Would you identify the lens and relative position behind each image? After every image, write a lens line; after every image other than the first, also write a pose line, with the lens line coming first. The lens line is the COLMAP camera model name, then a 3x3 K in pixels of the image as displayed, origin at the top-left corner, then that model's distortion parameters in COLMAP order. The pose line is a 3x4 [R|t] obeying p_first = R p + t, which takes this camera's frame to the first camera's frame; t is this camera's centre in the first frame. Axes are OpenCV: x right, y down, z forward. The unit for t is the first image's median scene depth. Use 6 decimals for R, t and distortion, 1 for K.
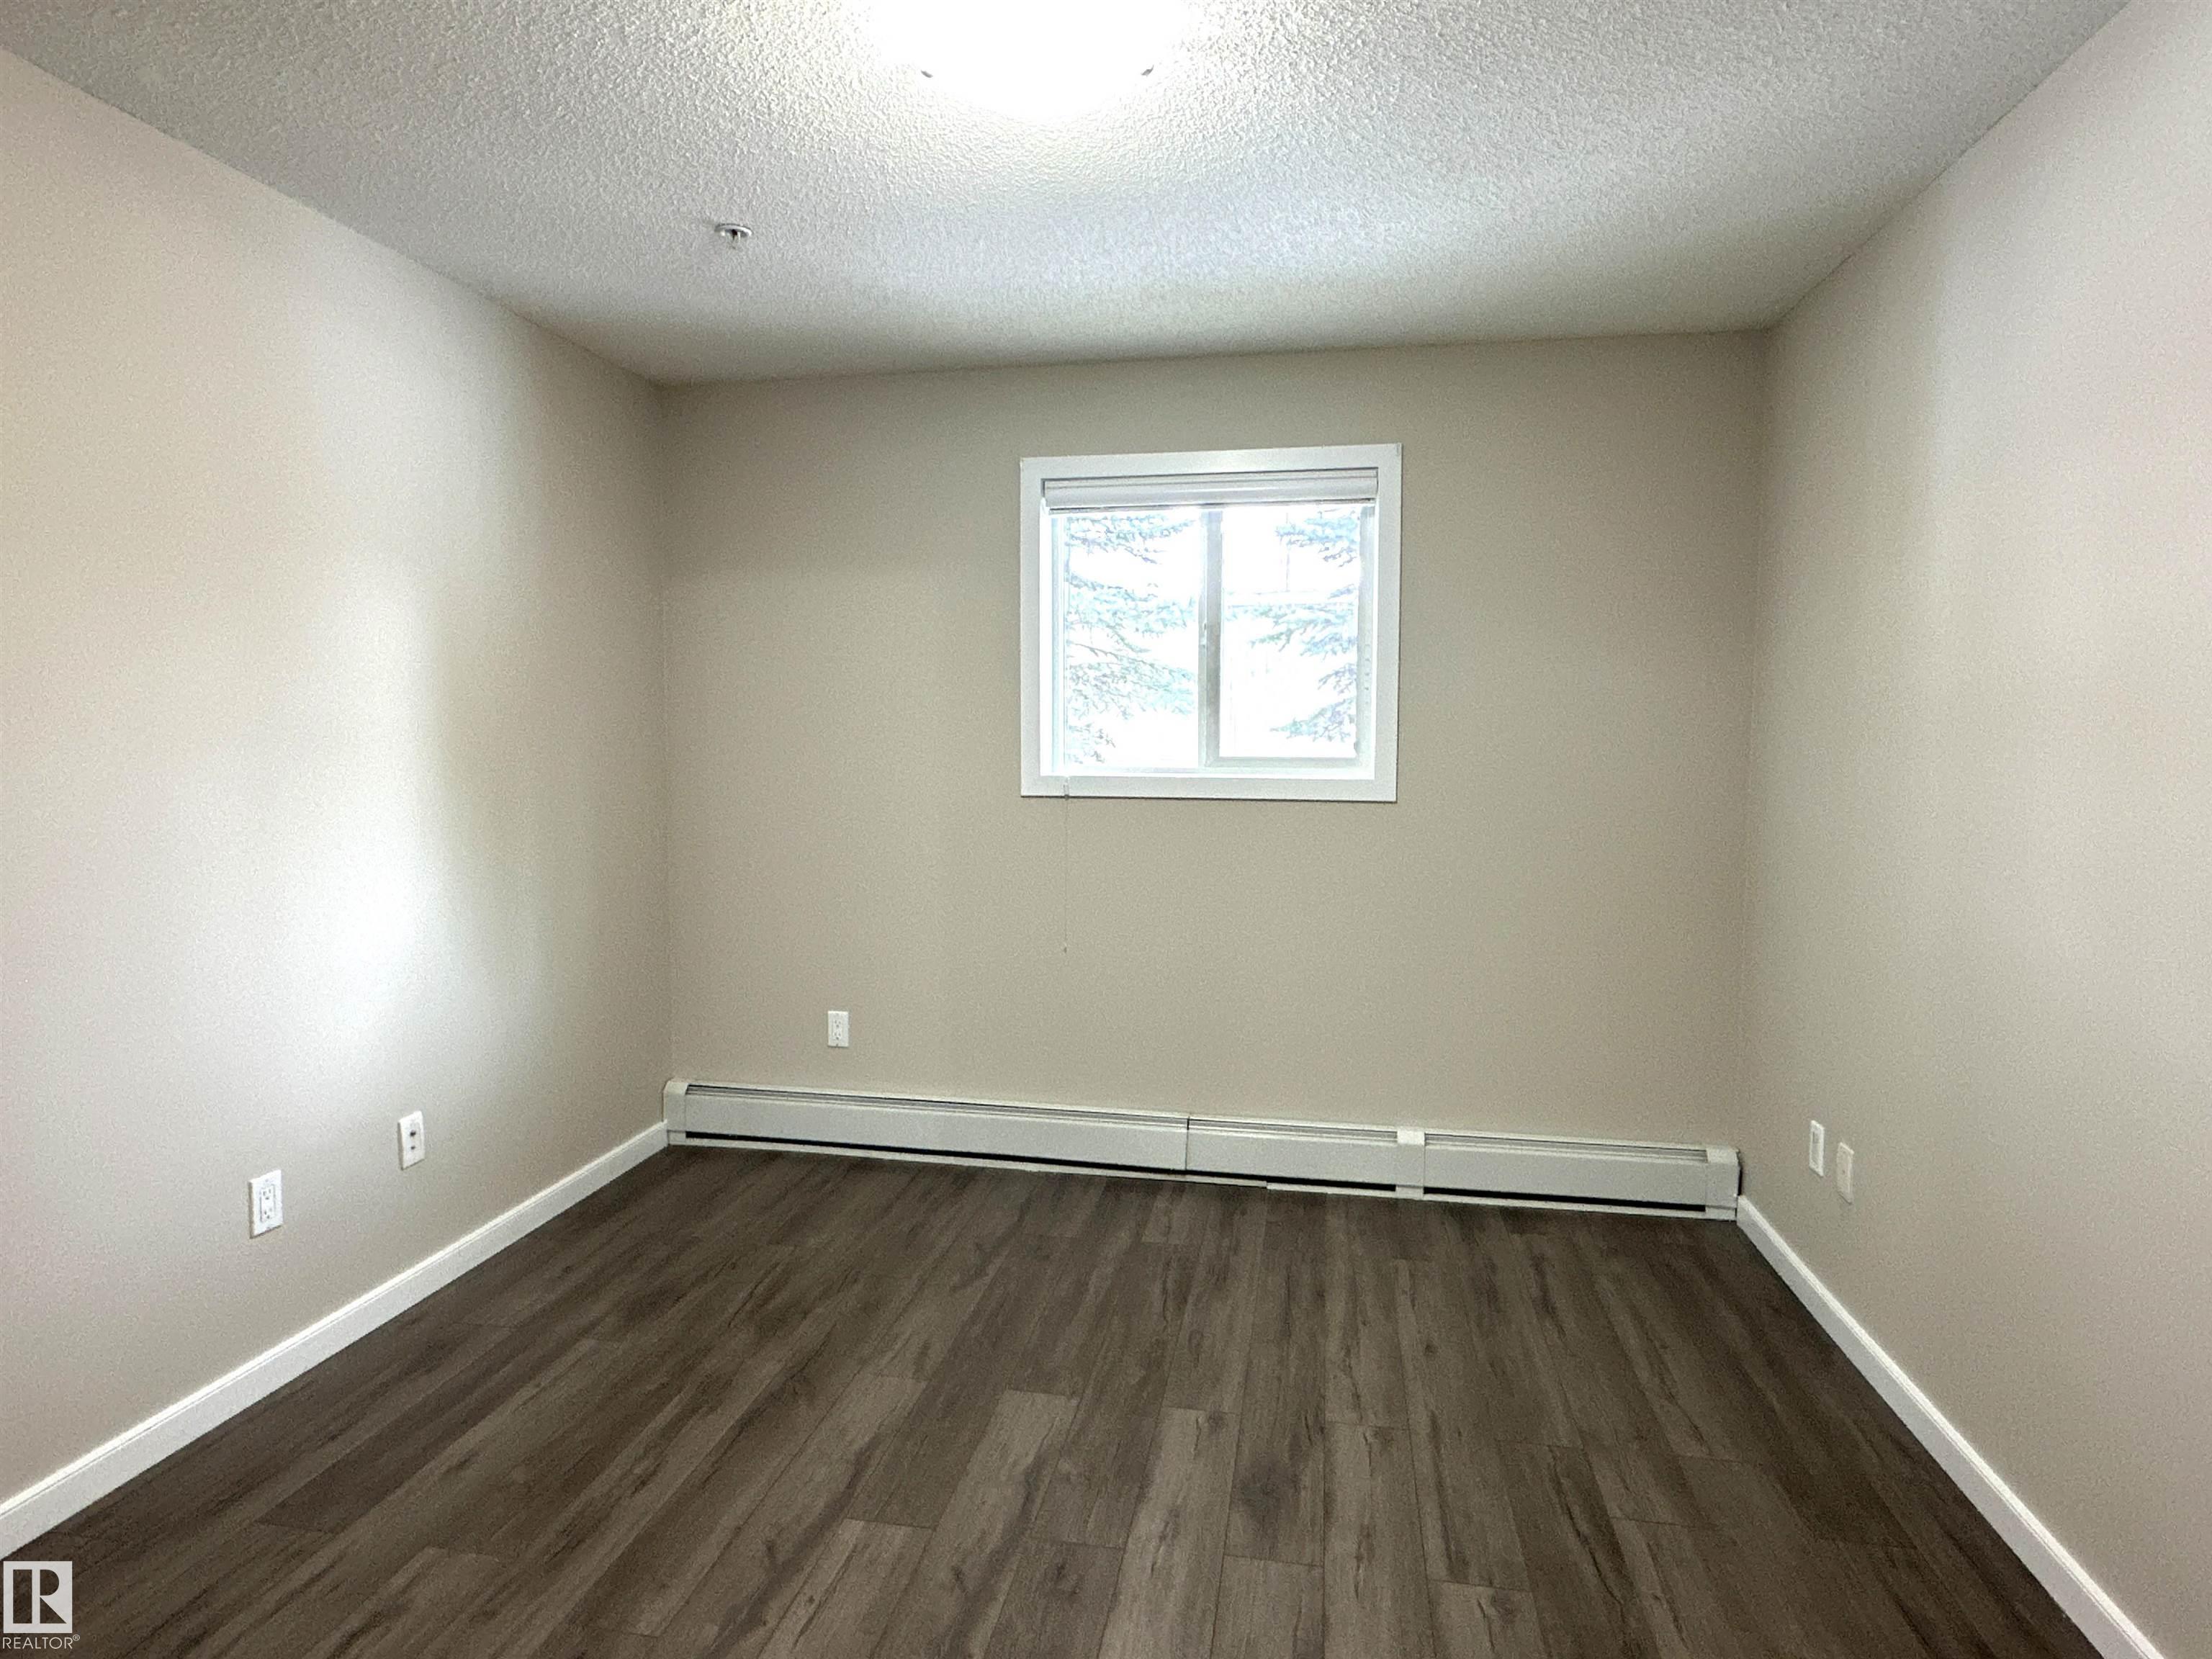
lens RADIAL K [[1215.6, 0, 1088.8], [0, 1215.6, 826.8], [0, 0, 1]] dist [-0.015259, 0.005091]
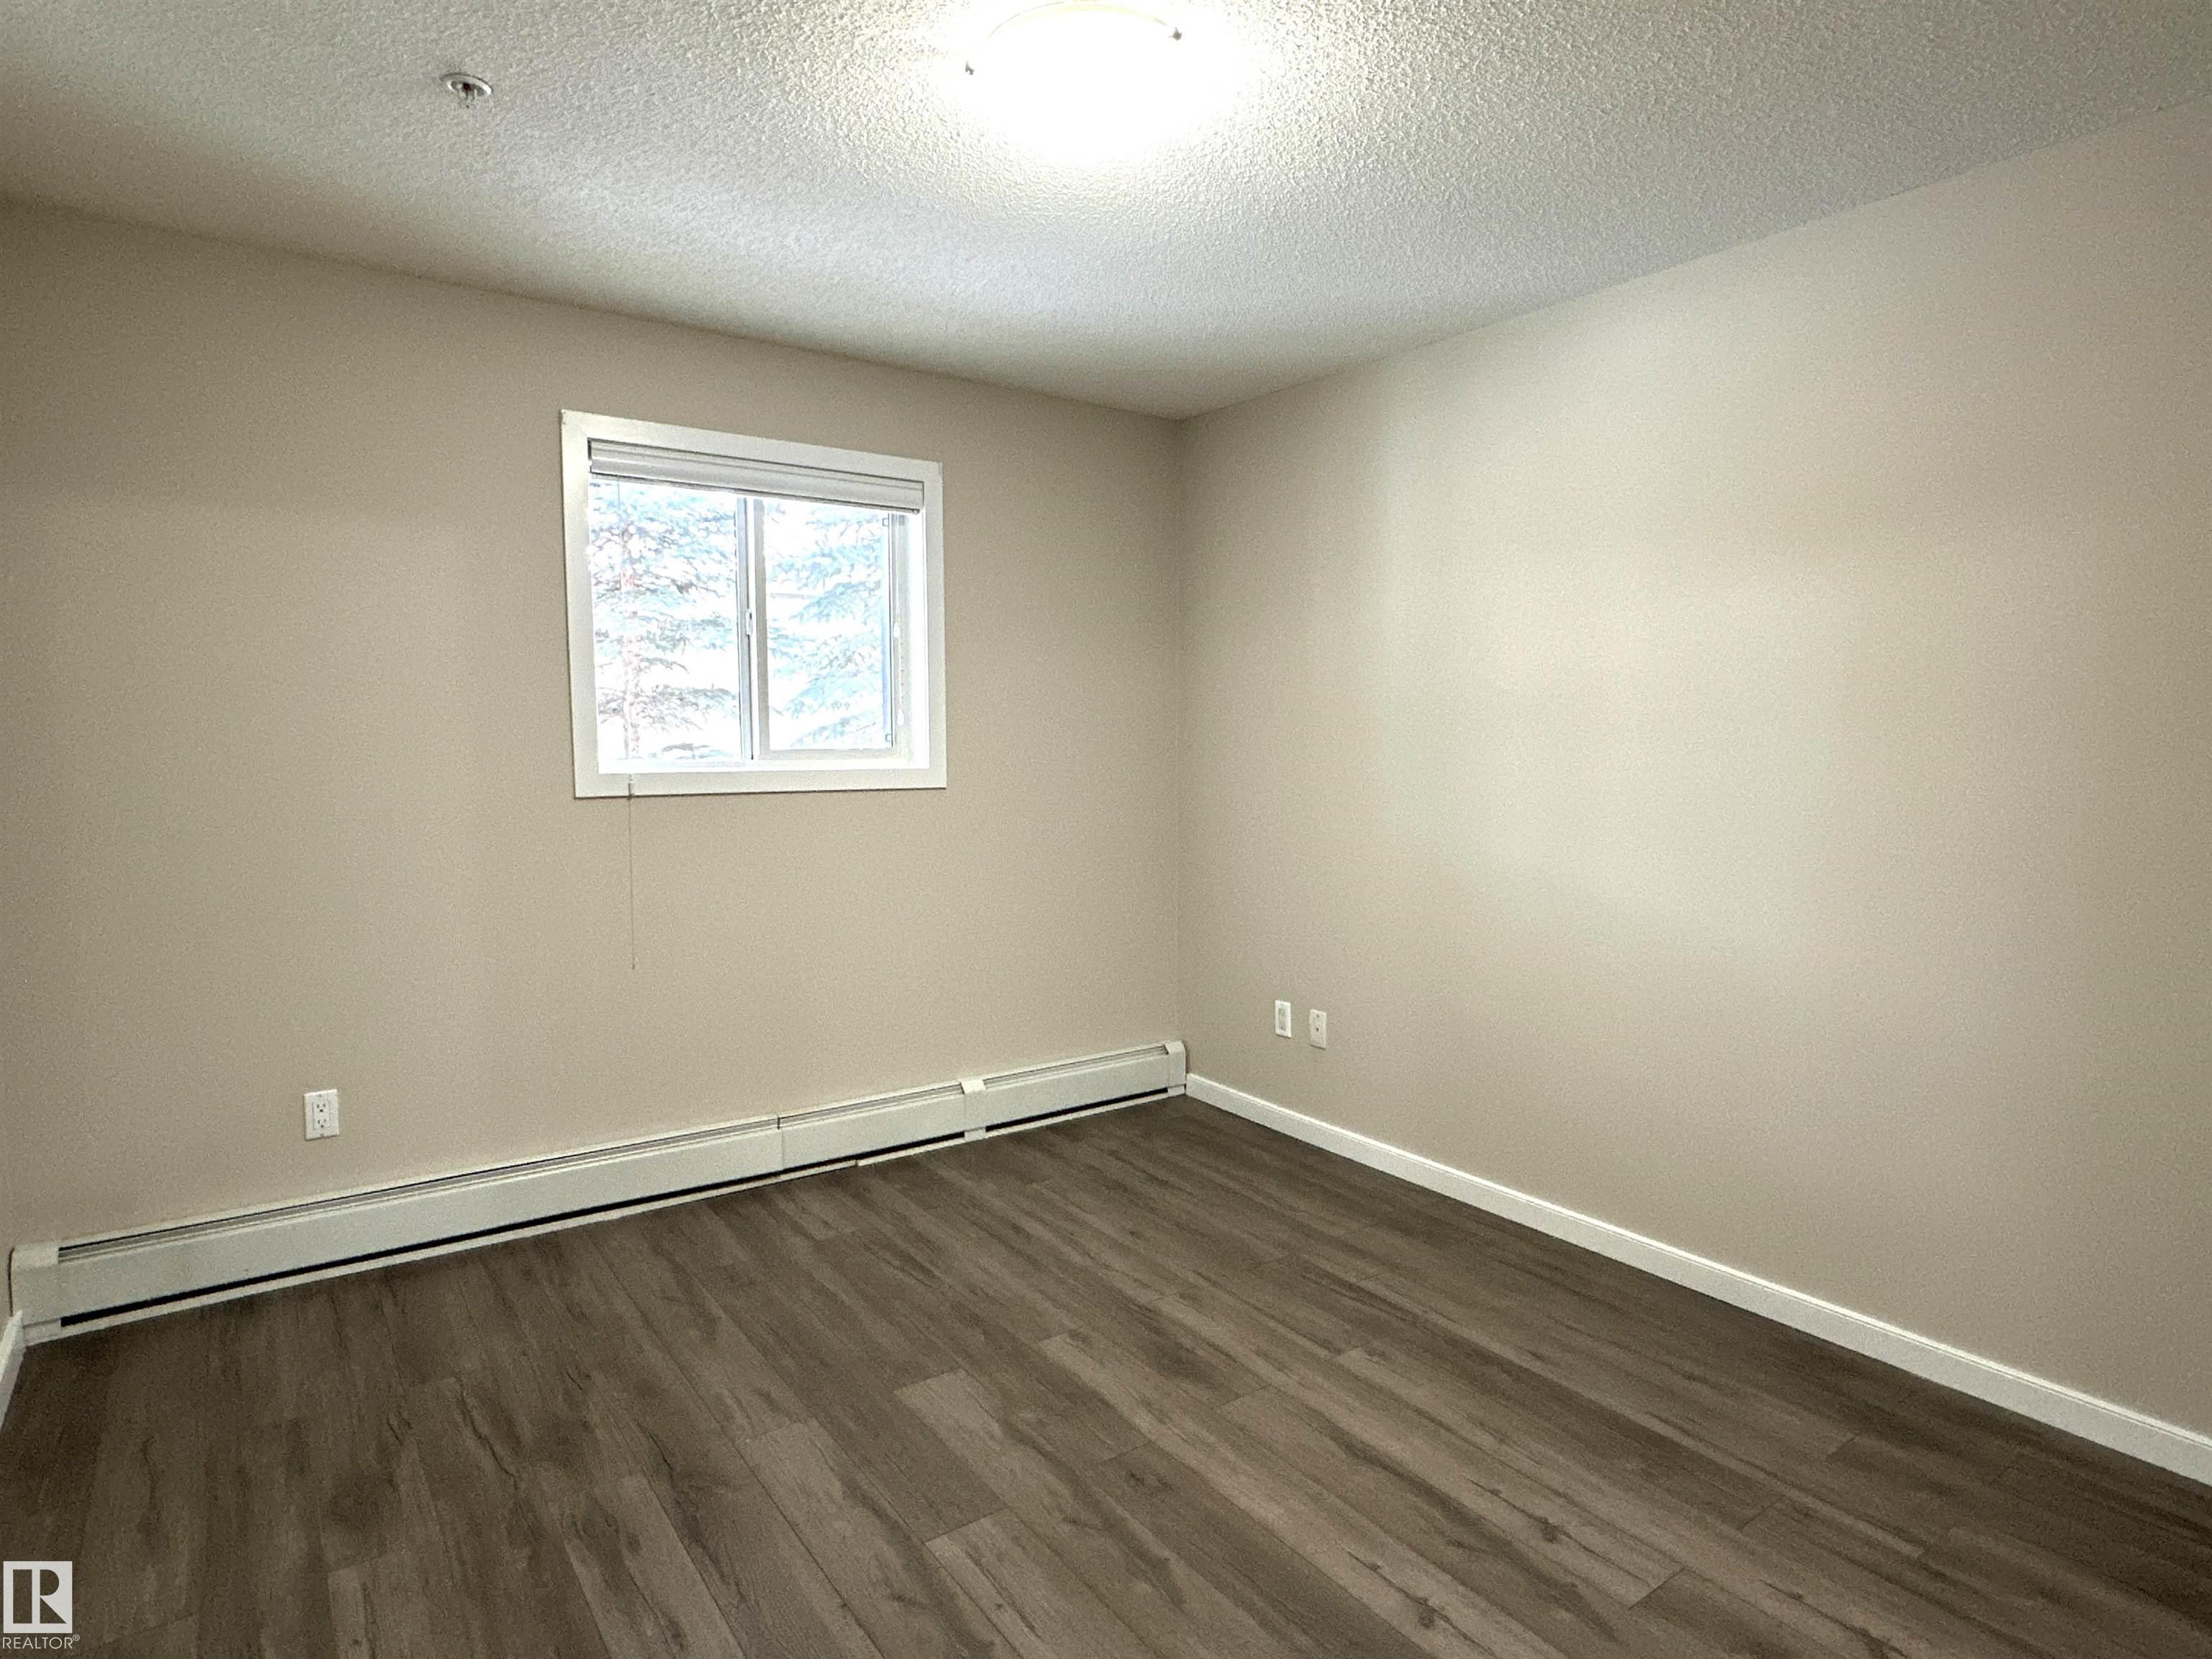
lens RADIAL K [[1215.6, 0, 1097.7], [0, 1215.6, 830.9], [0, 0, 1]] dist [-0.015259, 0.005091]
pose [[0.695500, -0.062798, 0.715777, -0.457905], [0.055487, 0.997893, 0.033634, -0.011279], [-0.716381, 0.016323, 0.697519, 0.133390]]
